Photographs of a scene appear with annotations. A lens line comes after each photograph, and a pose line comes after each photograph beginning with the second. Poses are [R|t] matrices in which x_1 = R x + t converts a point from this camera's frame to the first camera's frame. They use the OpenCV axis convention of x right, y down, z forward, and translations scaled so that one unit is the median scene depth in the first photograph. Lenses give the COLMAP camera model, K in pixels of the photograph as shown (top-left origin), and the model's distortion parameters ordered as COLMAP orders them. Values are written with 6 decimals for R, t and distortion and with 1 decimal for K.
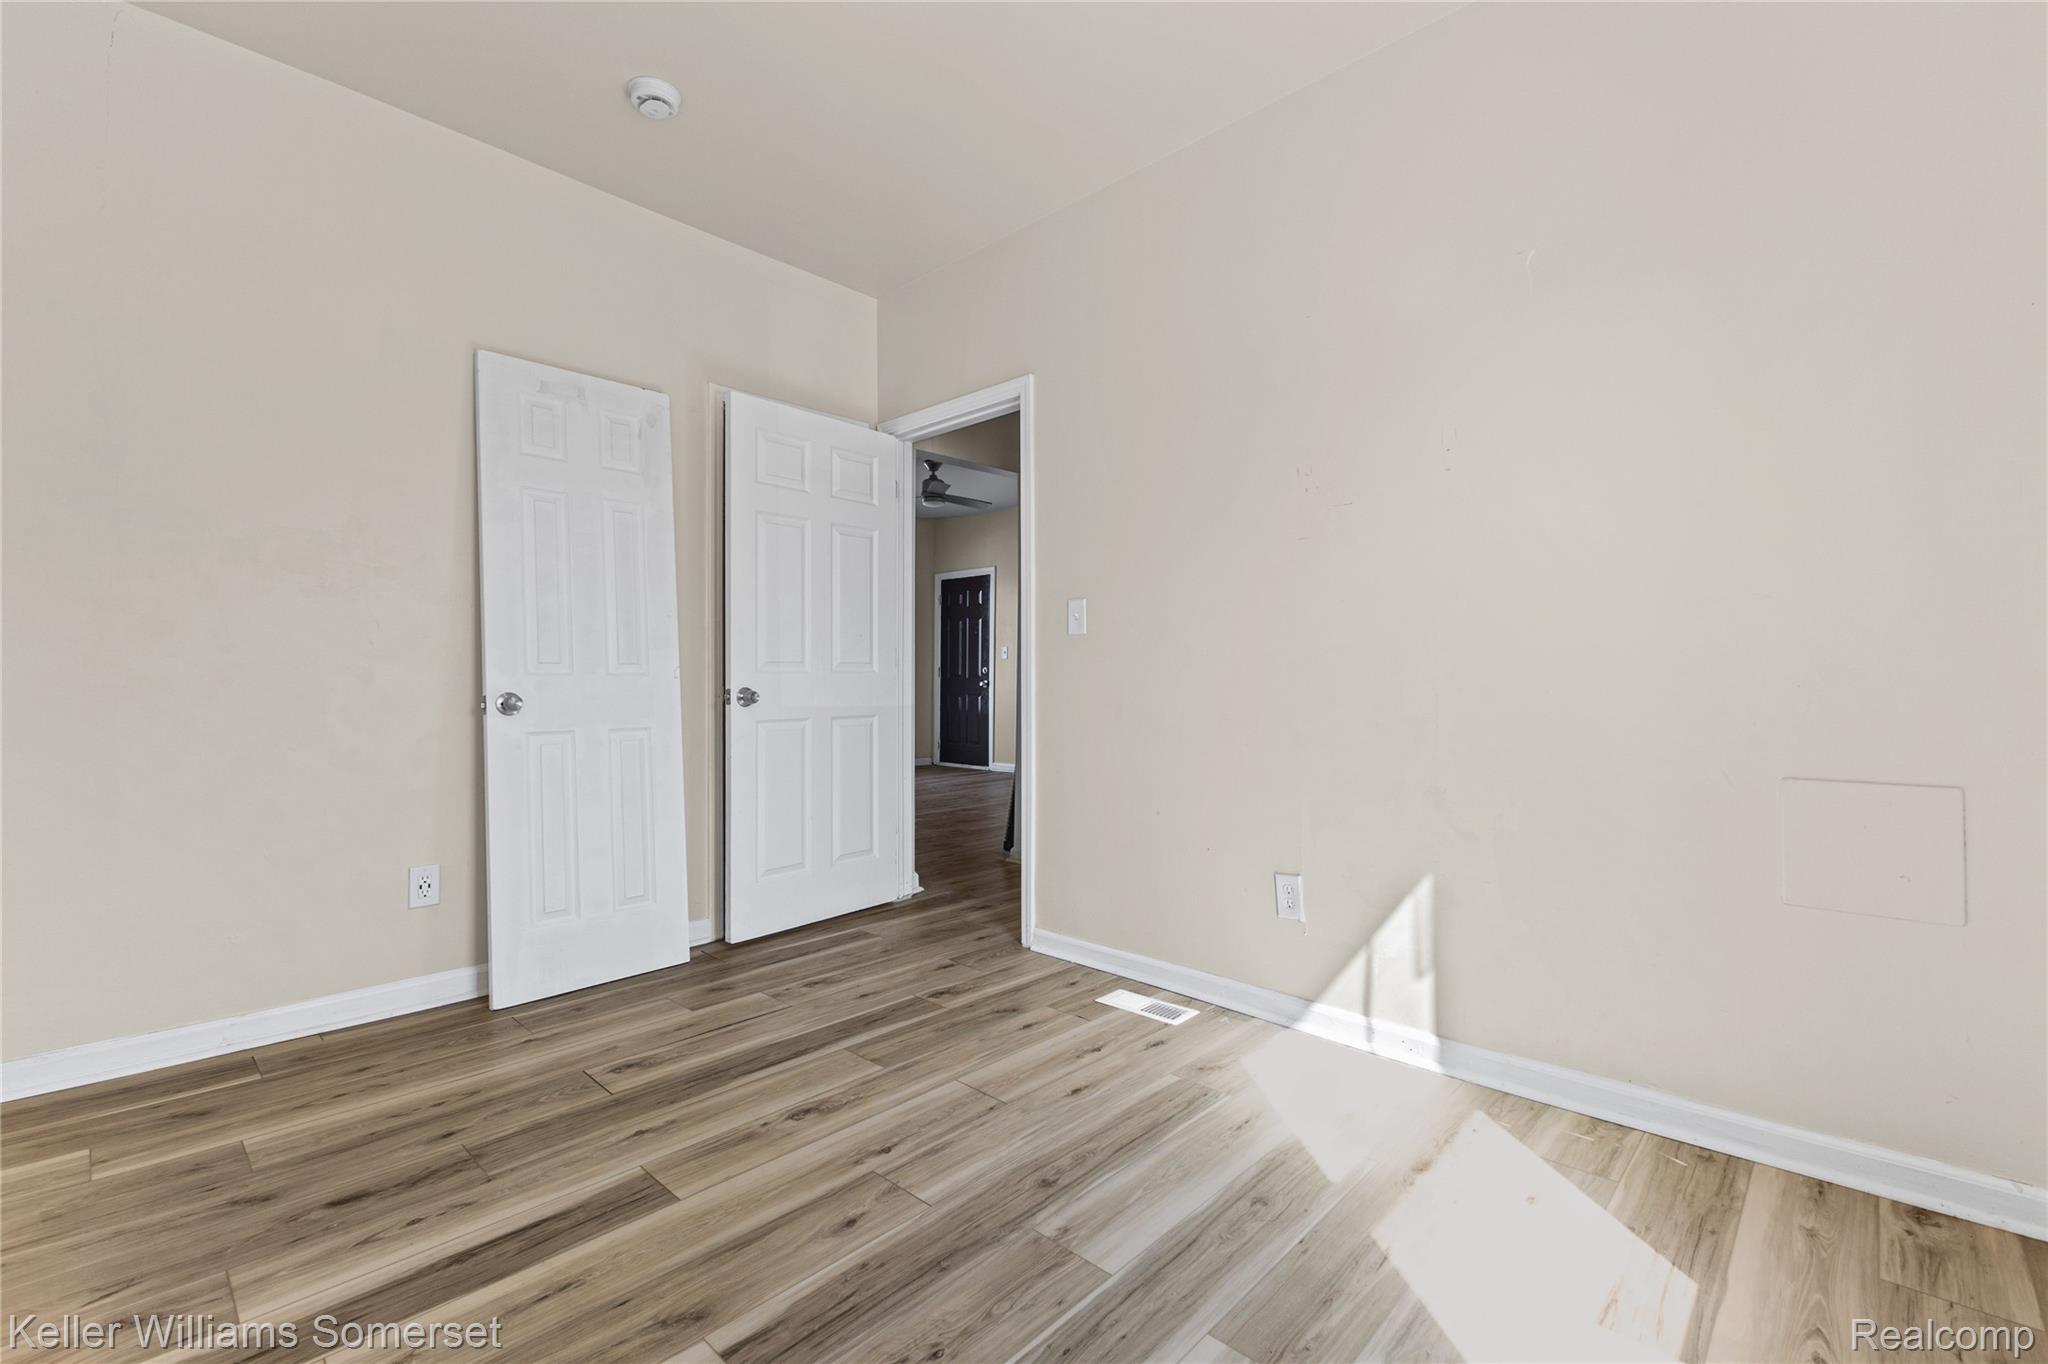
lens RADIAL K [[885.8, 0, 1032.0], [0, 885.8, 679.4], [0, 0, 1]] dist [0.012953, 0.000048]
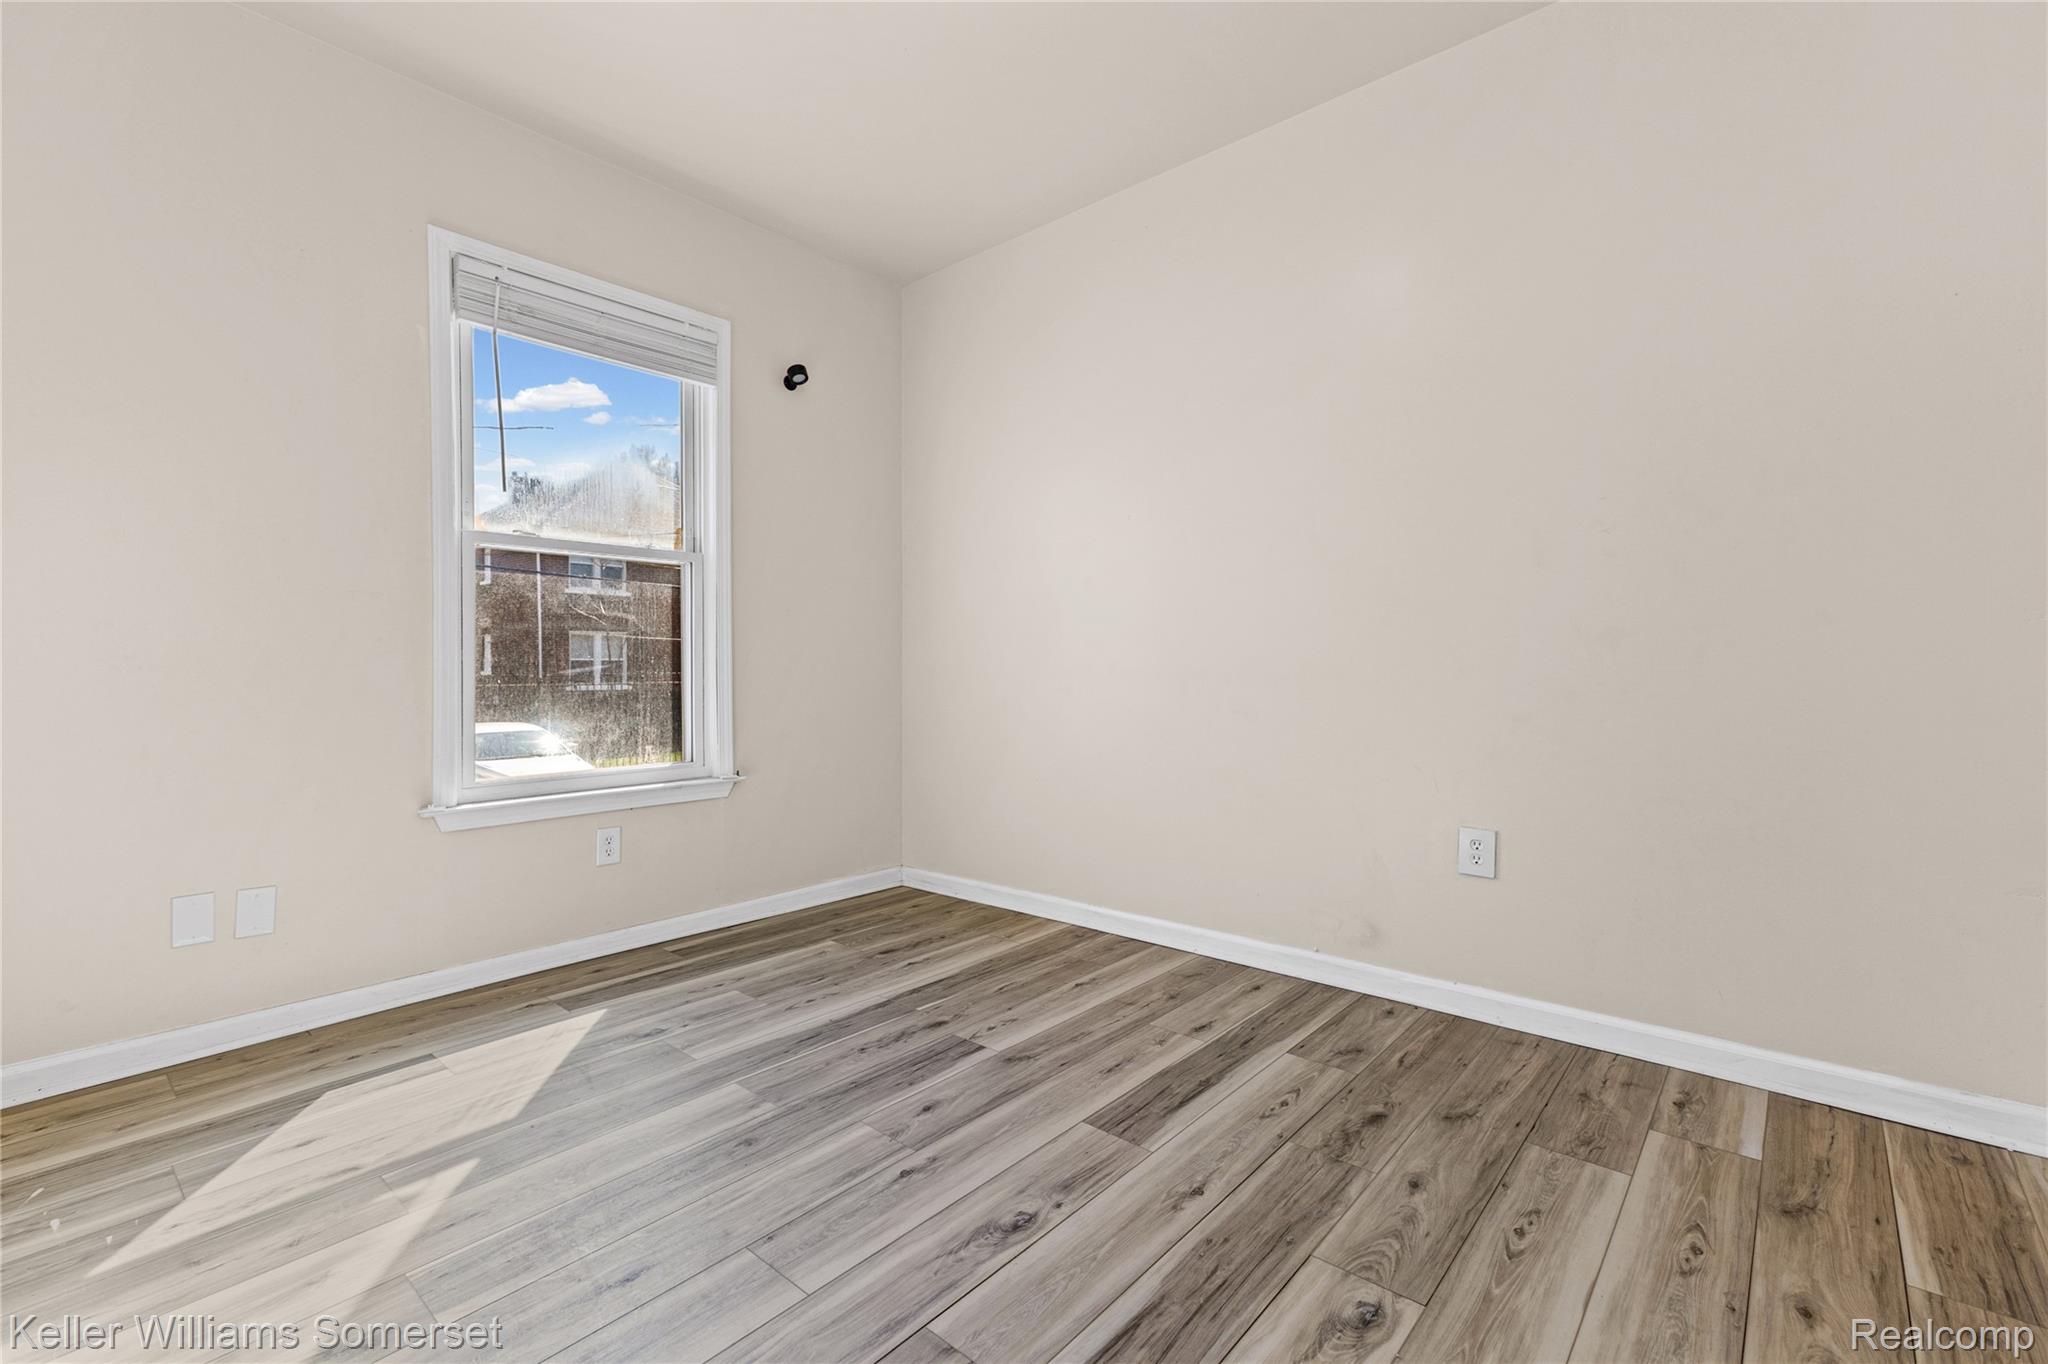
lens RADIAL K [[897.4, 0, 1024.4], [0, 897.4, 684.7], [0, 0, 1]] dist [0.018821, 0.000288]
pose [[-0.999411, 0.008974, -0.033137, -0.247687], [0.008391, 0.999808, 0.017694, 0.006943], [0.033290, 0.017405, -0.999294, 1.833116]]
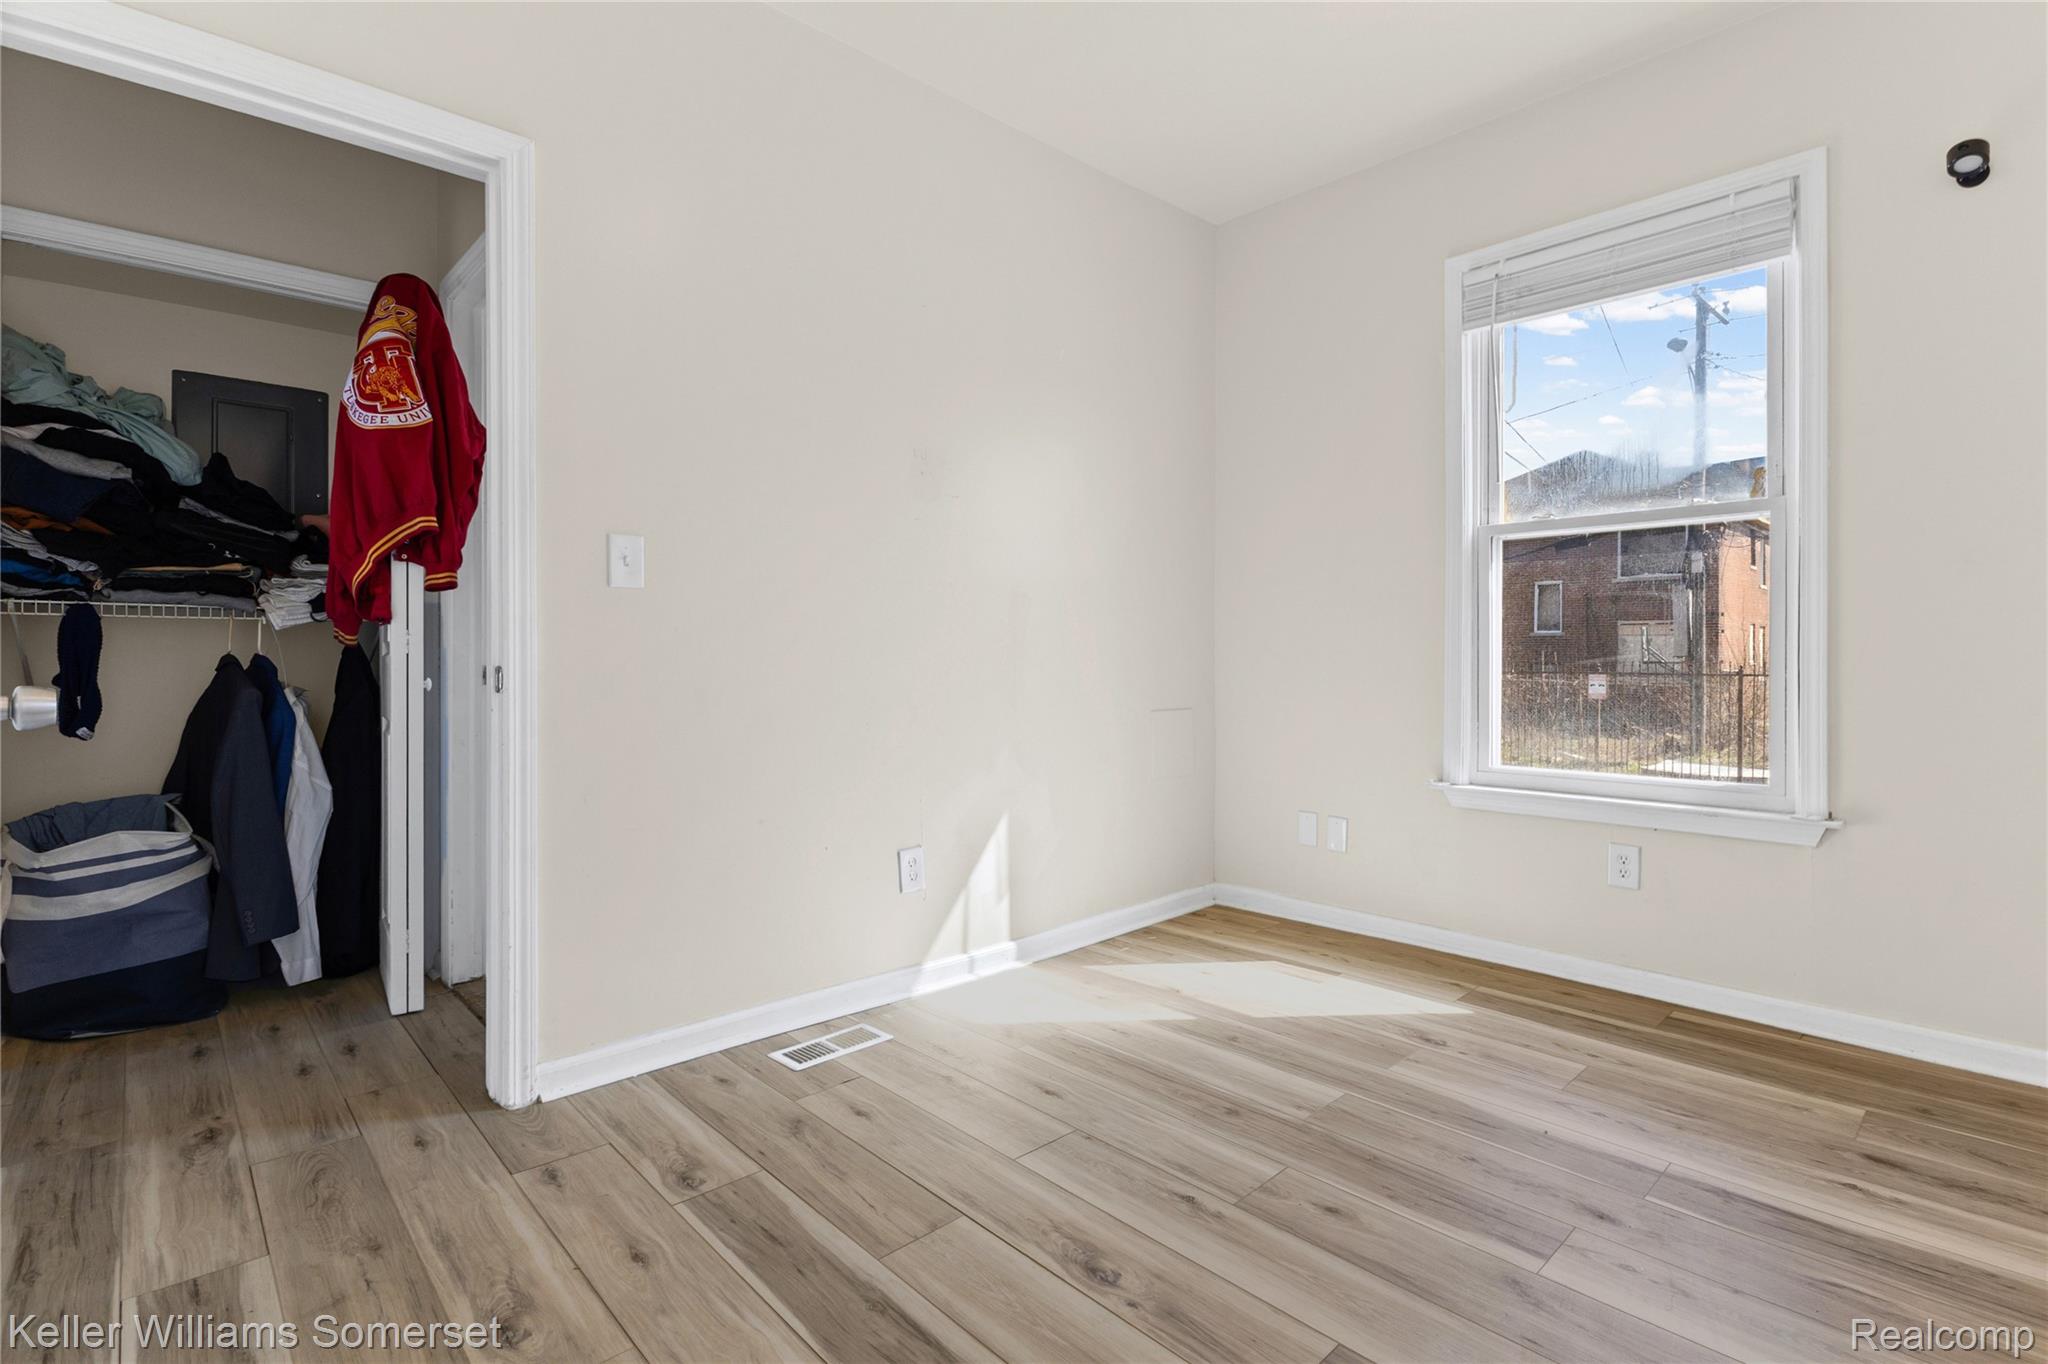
lens RADIAL K [[951.8, 0, 1033.6], [0, 951.8, 678.1], [0, 0, 1]] dist [-0.005542, -0.000919]
pose [[0.061209, -0.016528, 0.997988, -1.030657], [-0.000521, 0.999862, 0.016591, 0.008060], [-0.998125, -0.001536, 0.061192, 1.039290]]
